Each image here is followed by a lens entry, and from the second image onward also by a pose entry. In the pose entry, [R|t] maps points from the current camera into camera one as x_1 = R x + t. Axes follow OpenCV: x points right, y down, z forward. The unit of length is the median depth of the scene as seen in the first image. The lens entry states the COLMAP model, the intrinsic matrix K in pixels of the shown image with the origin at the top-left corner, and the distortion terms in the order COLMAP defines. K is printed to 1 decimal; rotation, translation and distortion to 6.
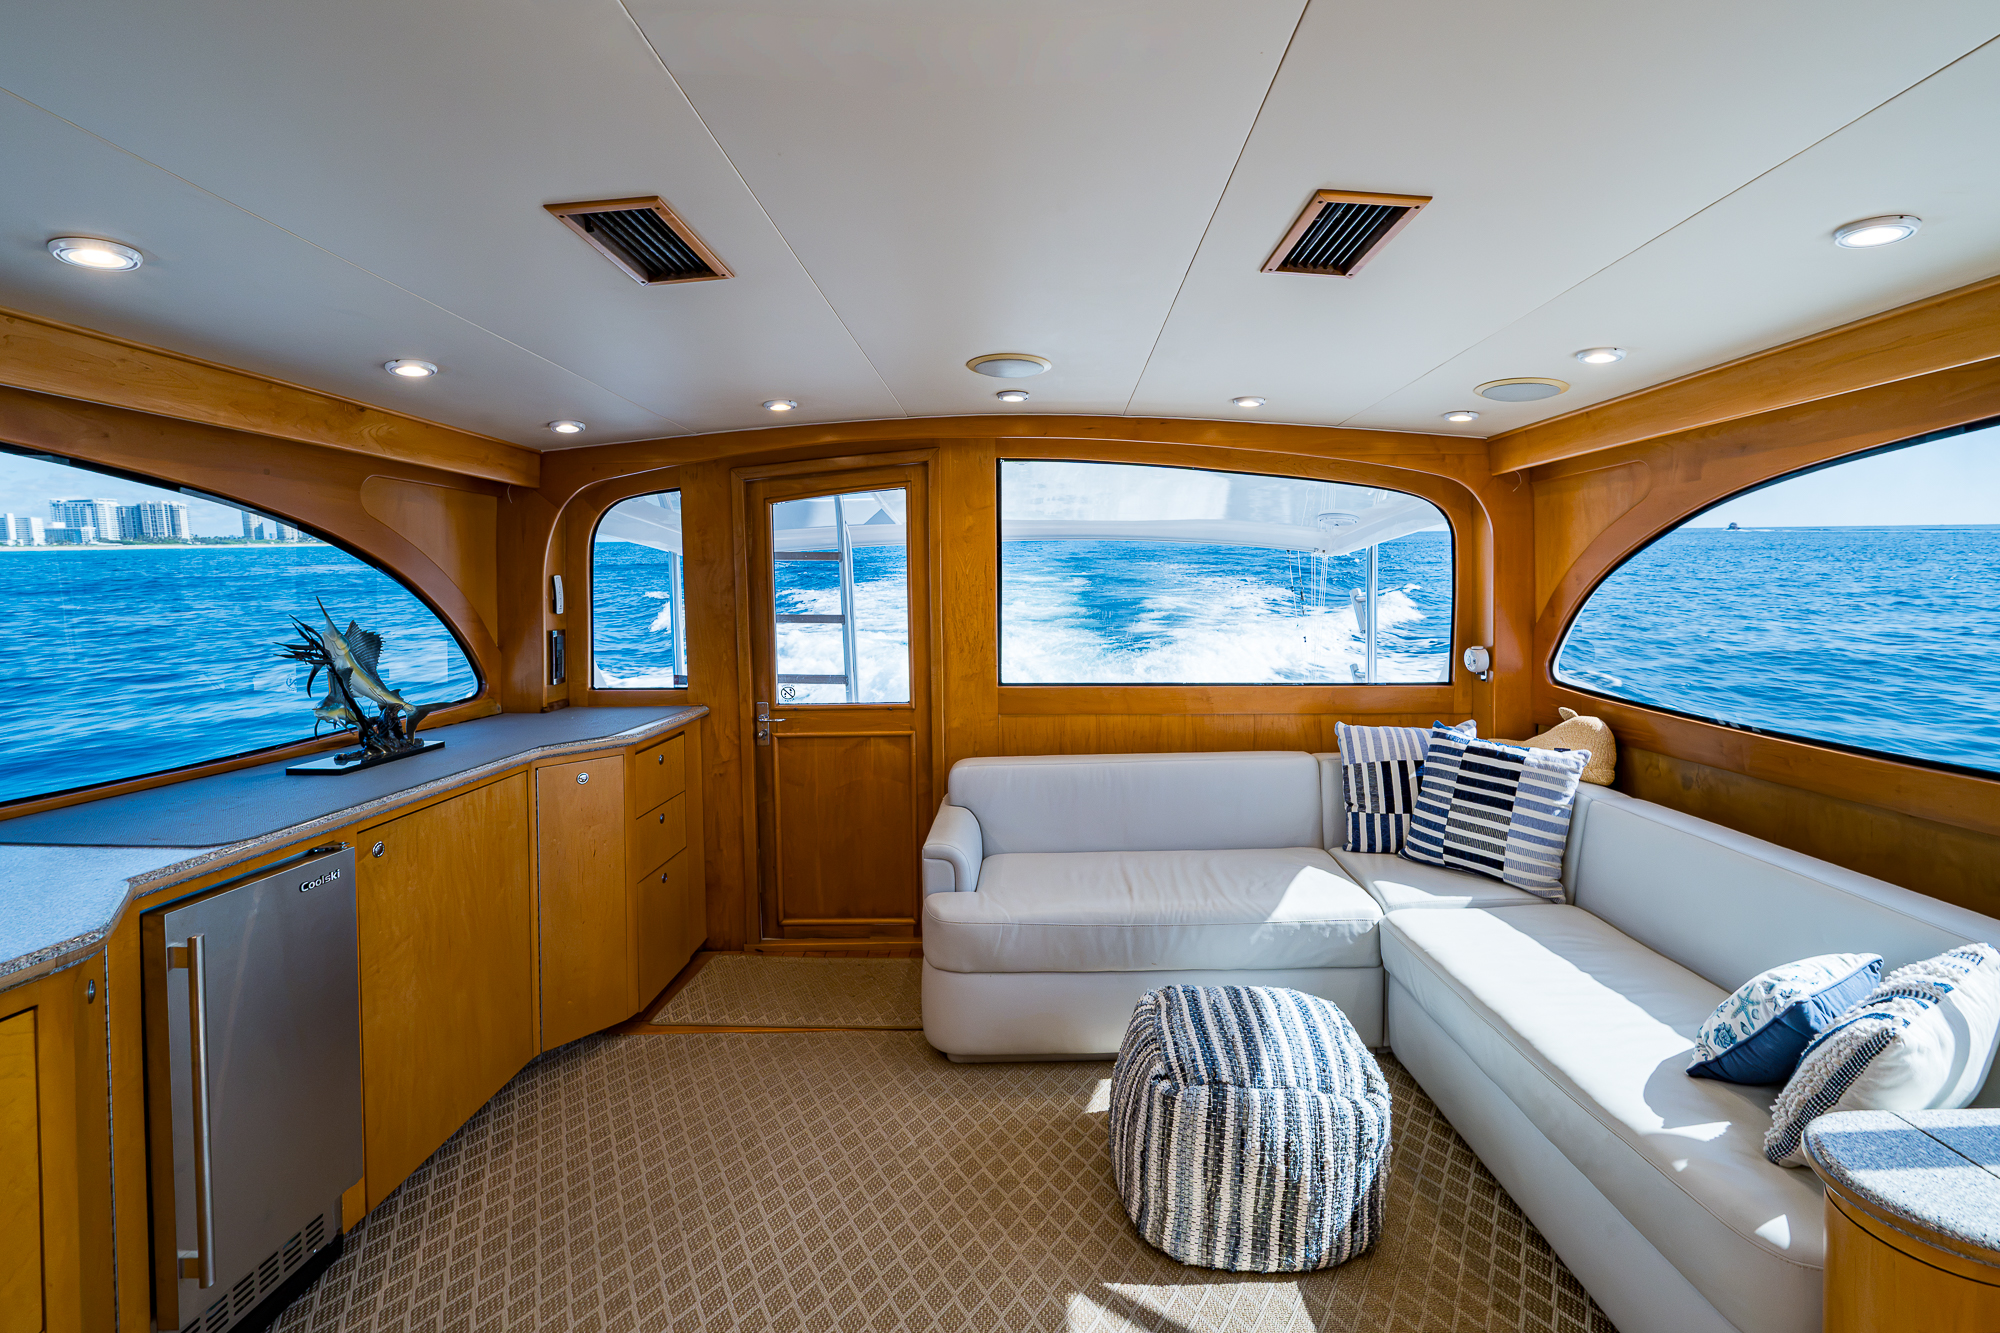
lens RADIAL K [[879.3, 0, 1049.0], [0, 879.3, 626.7], [0, 0, 1]] dist [0.009096, -0.002474]
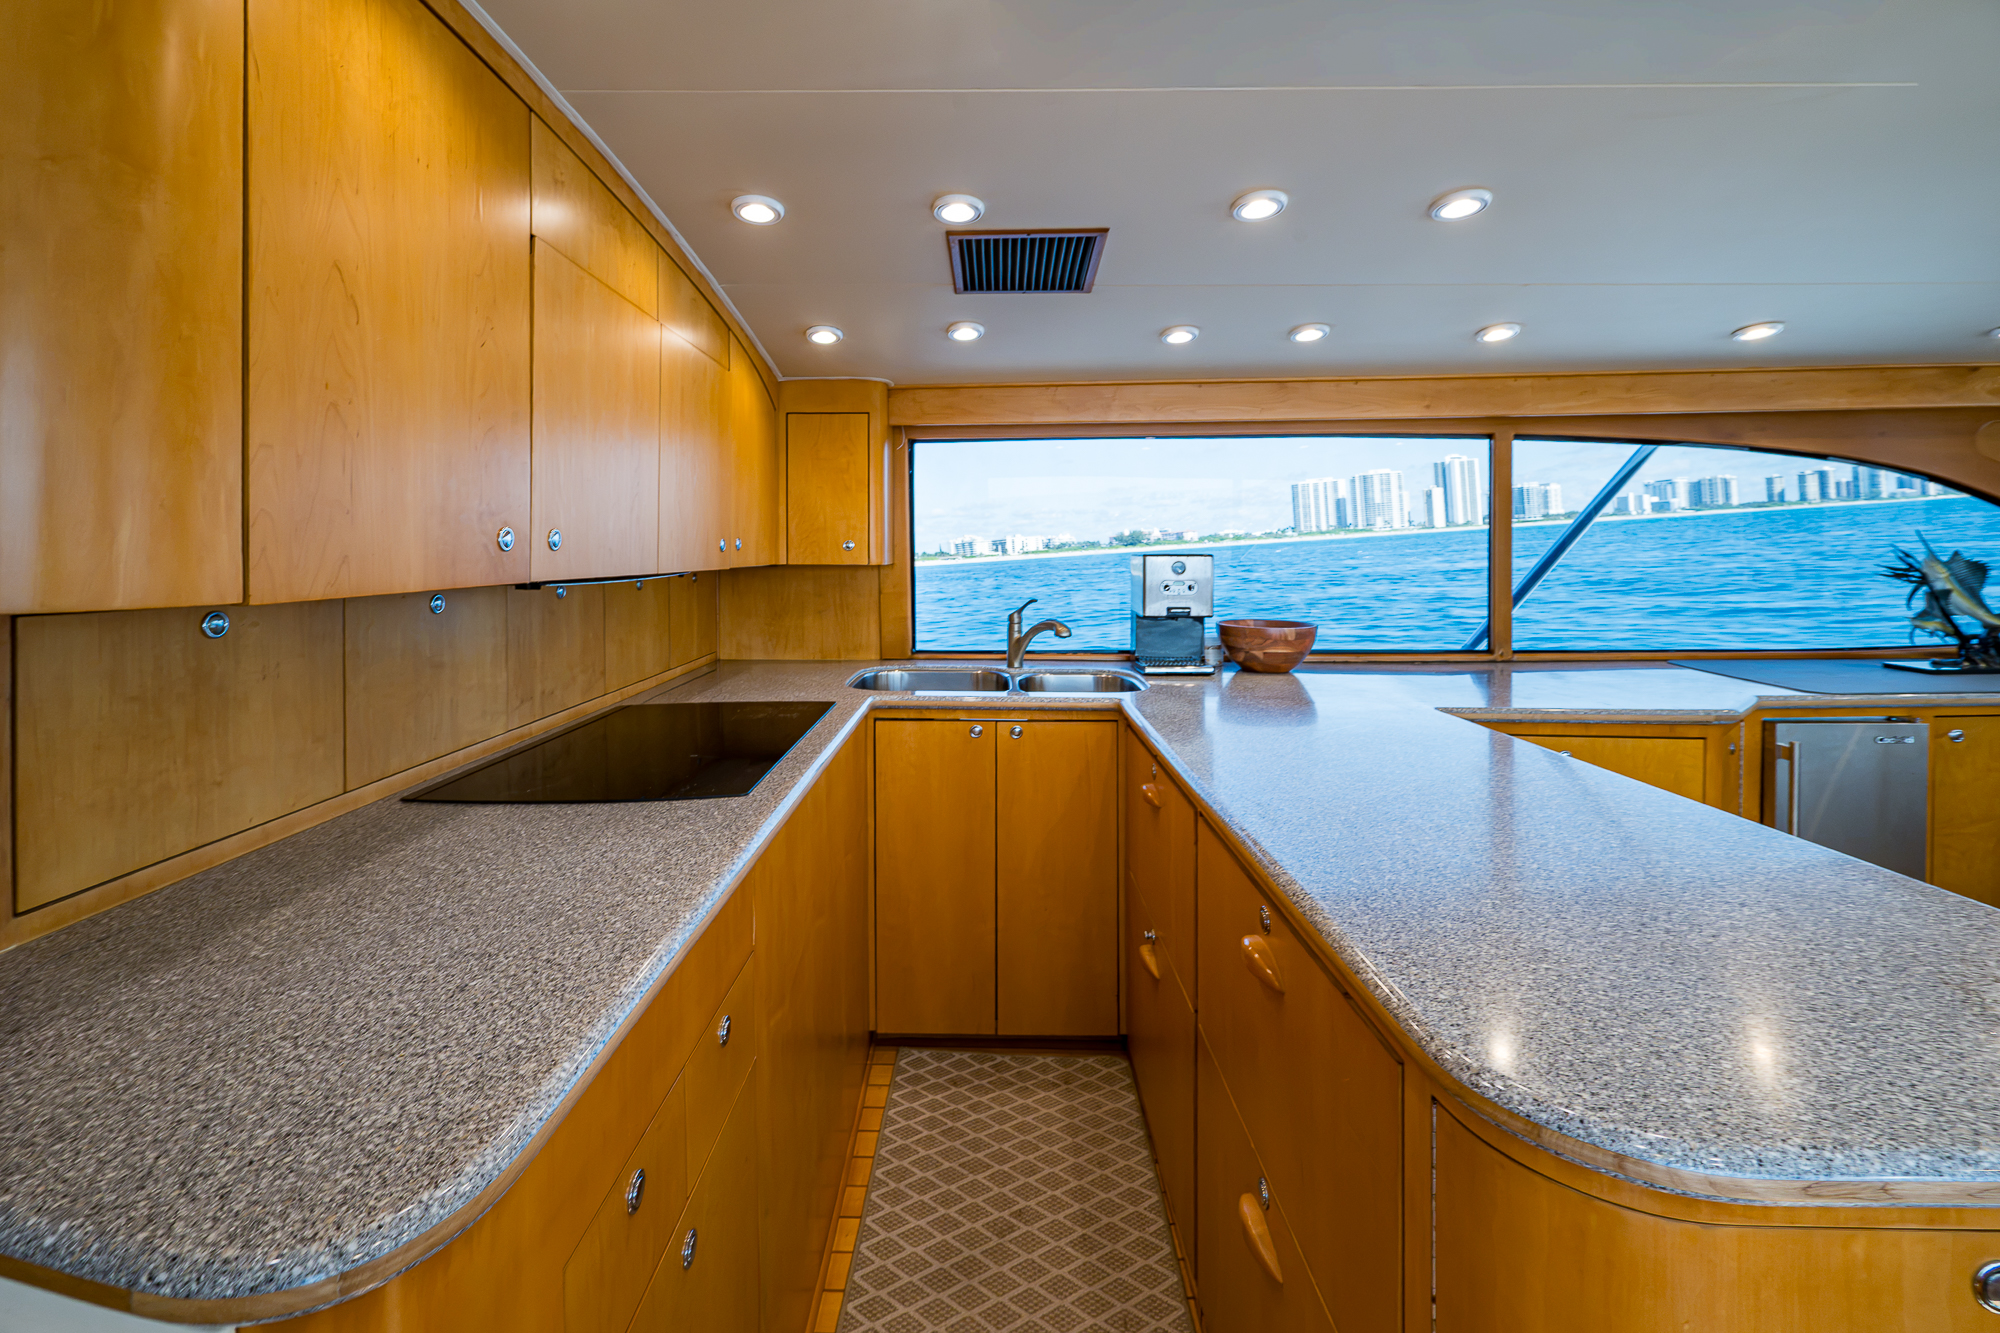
lens RADIAL K [[799.5, 0, 977.9], [0, 799.5, 561.6], [0, 0, 1]] dist [-0.001005, -0.000056]
pose [[-0.033733, 0.023044, -0.999165, 0.282459], [-0.029023, 0.999290, 0.024027, 0.018511], [0.999009, 0.029809, -0.033040, -0.236853]]
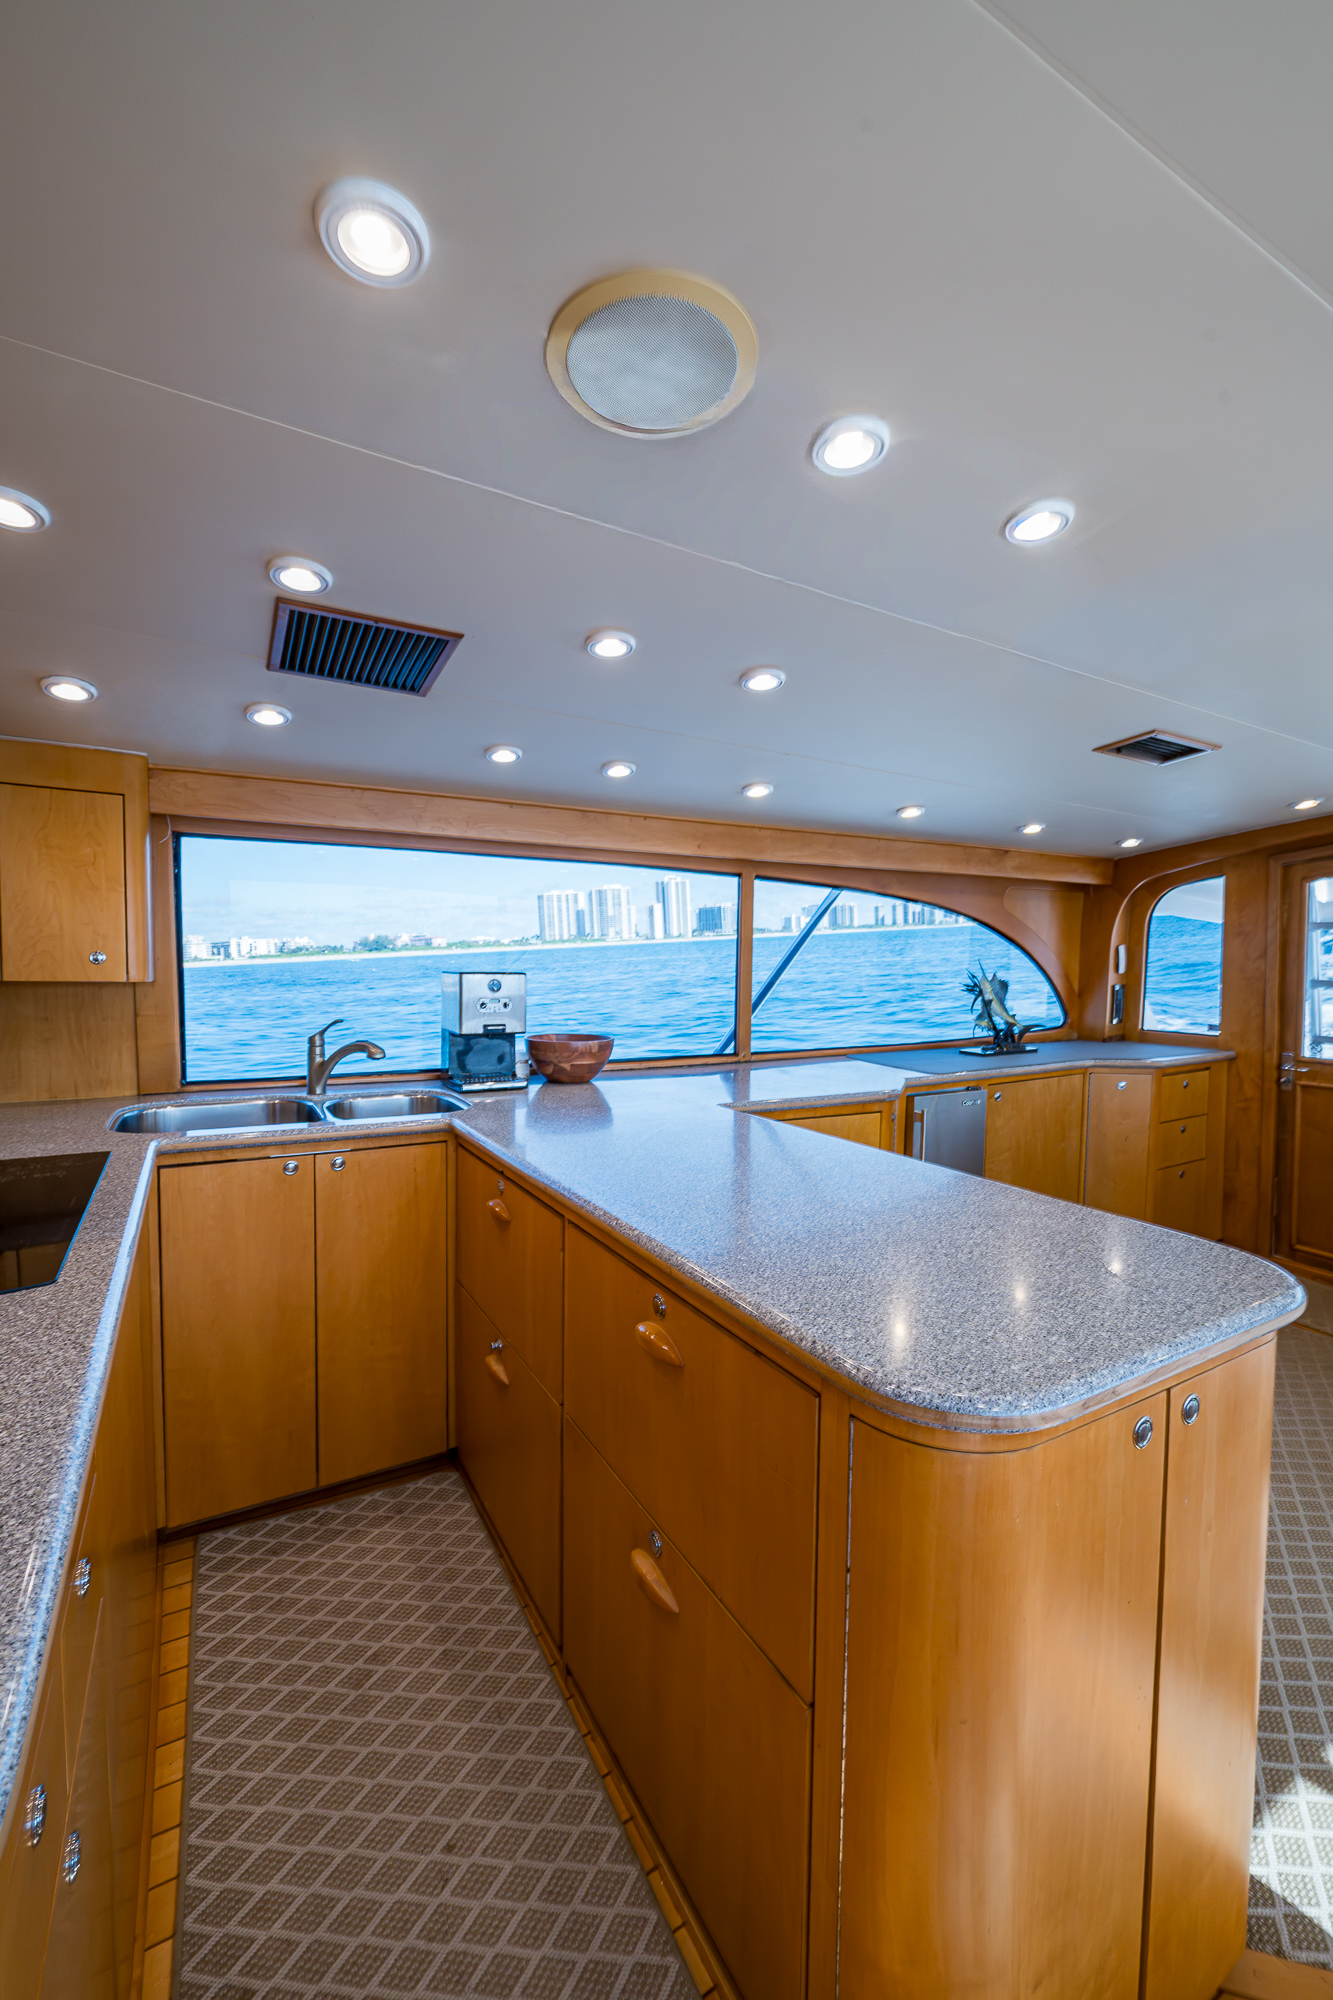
lens RADIAL K [[799.5, 0, 650.9], [0, 799.5, 1014.8], [0, 0, 1]] dist [-0.001005, -0.000056]
pose [[0.469938, 0.067123, -0.880144, 0.265087], [-0.042307, 0.997671, 0.053497, 0.017726], [0.881685, 0.012096, 0.471683, -0.316408]]
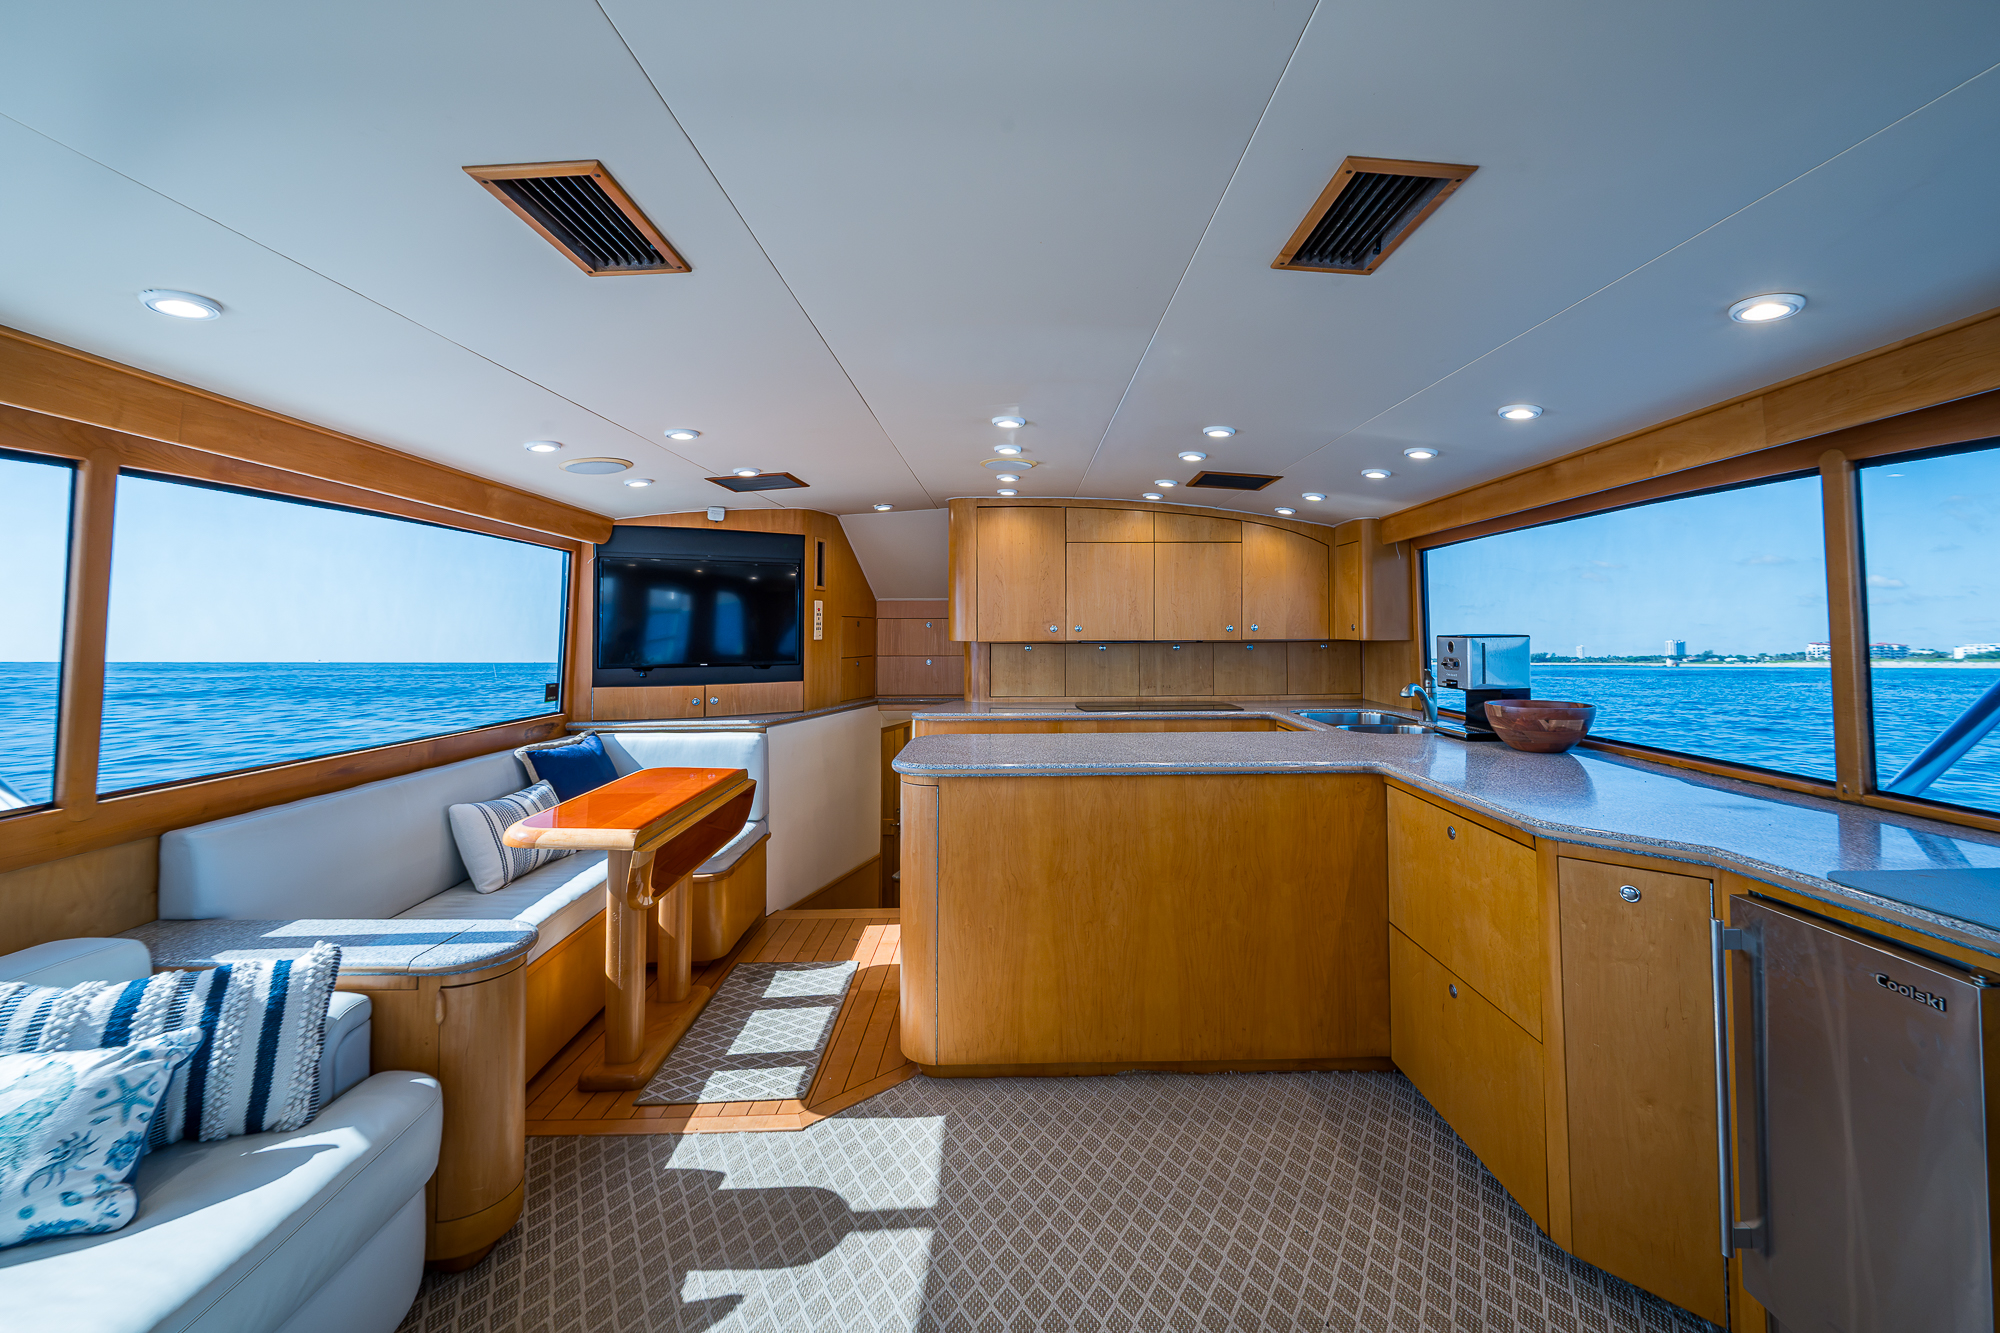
lens RADIAL K [[799.5, 0, 1026.1], [0, 799.5, 623.3], [0, 0, 1]] dist [-0.001005, -0.000056]
pose [[-0.999863, 0.016332, -0.002843, -0.063878], [0.016252, 0.999520, 0.026356, -0.030949], [0.003272, 0.026306, -0.999649, 1.092744]]
